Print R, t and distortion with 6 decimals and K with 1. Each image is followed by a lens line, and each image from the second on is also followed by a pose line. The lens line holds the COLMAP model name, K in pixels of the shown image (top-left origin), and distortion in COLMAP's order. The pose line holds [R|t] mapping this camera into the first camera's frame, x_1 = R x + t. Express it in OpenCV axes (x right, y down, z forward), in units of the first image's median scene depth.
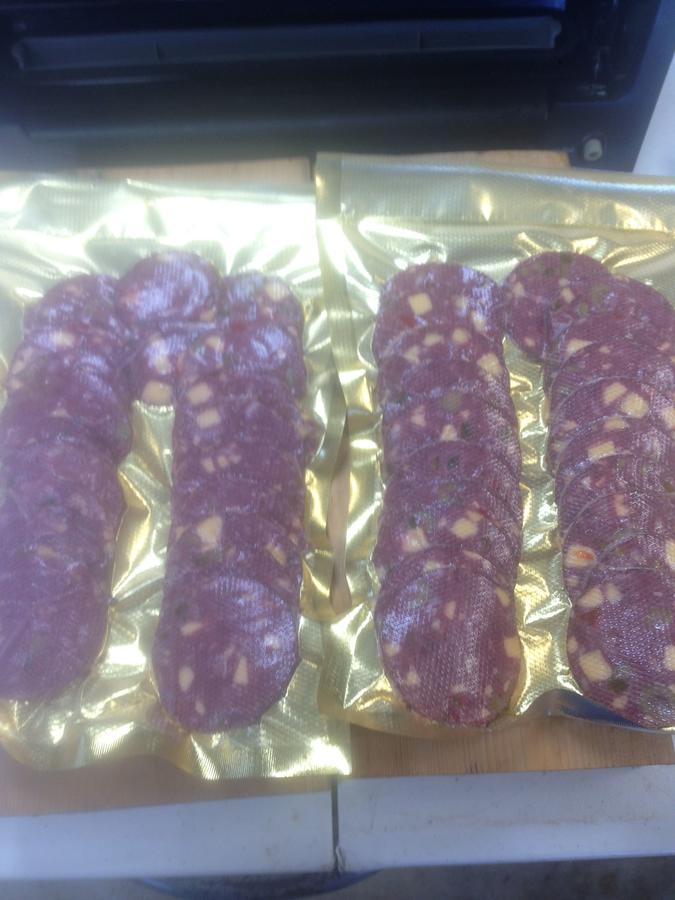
lens RADIAL K [[844.3, 0, 340.3], [0, 844.3, 445.3], [0, 0, 1]] dist [0.084304, -0.170488]
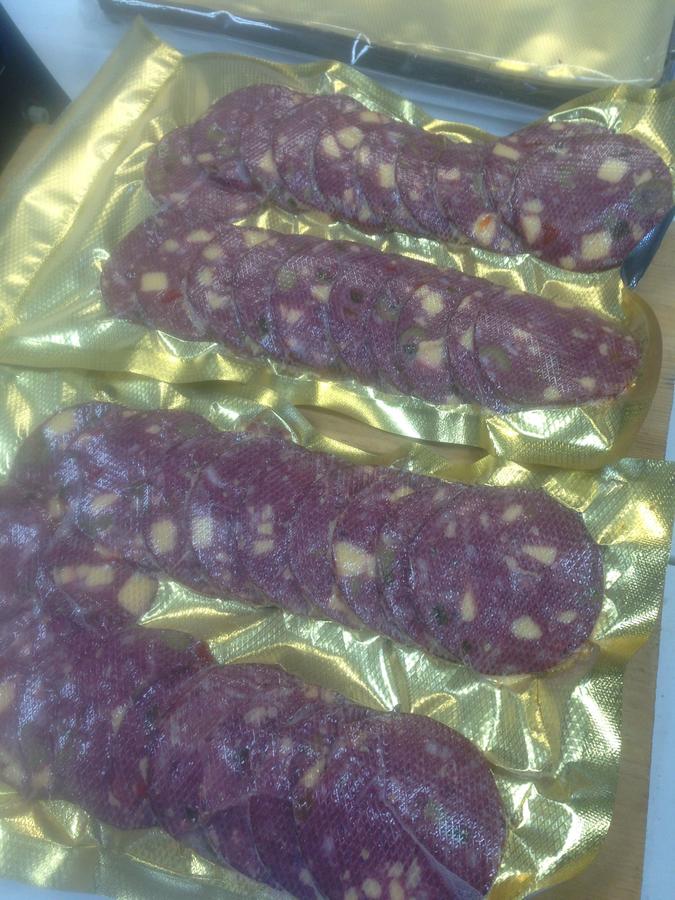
lens RADIAL K [[844.3, 0, 340.3], [0, 844.3, 445.3], [0, 0, 1]] dist [0.084304, -0.170488]
pose [[0.300517, -0.853656, 0.425396, -0.399483], [0.902982, 0.398257, 0.161293, -0.077908], [-0.307105, 0.335653, 0.890518, 0.261815]]
